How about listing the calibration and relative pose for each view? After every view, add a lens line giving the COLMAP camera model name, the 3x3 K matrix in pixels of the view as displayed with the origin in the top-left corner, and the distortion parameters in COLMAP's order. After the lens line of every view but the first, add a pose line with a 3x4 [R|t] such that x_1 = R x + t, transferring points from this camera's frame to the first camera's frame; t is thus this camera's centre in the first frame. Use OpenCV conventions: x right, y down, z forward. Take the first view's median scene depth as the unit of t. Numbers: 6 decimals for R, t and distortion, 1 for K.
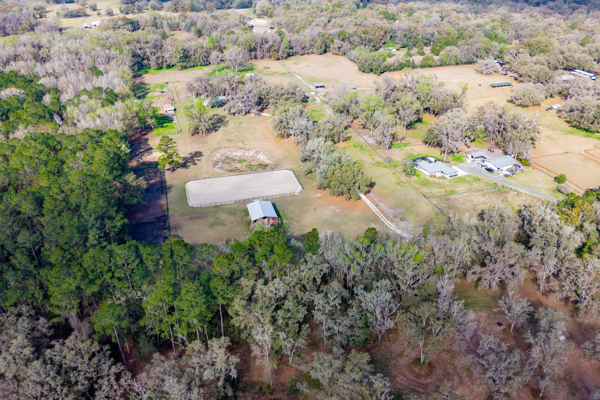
lens RADIAL K [[431.4, 0, 300.0], [0, 431.4, 200.0], [0, 0, 1]] dist [0.003165, -0.000109]
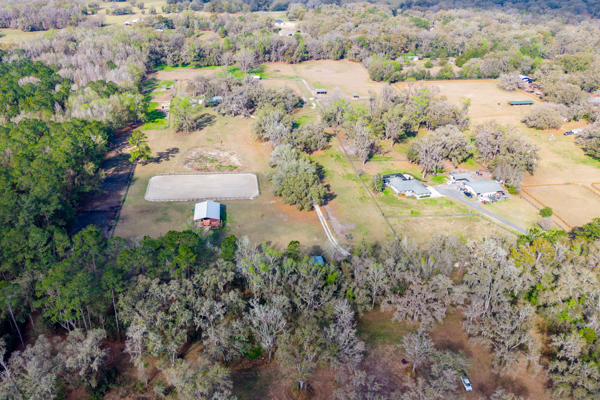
lens RADIAL K [[431.4, 0, 300.0], [0, 431.4, 200.0], [0, 0, 1]] dist [0.003165, -0.000109]
pose [[0.980591, 0.102925, -0.166878, 0.208044], [-0.103864, 0.994587, 0.003119, -0.019795], [0.166296, 0.014274, 0.985973, 0.030031]]
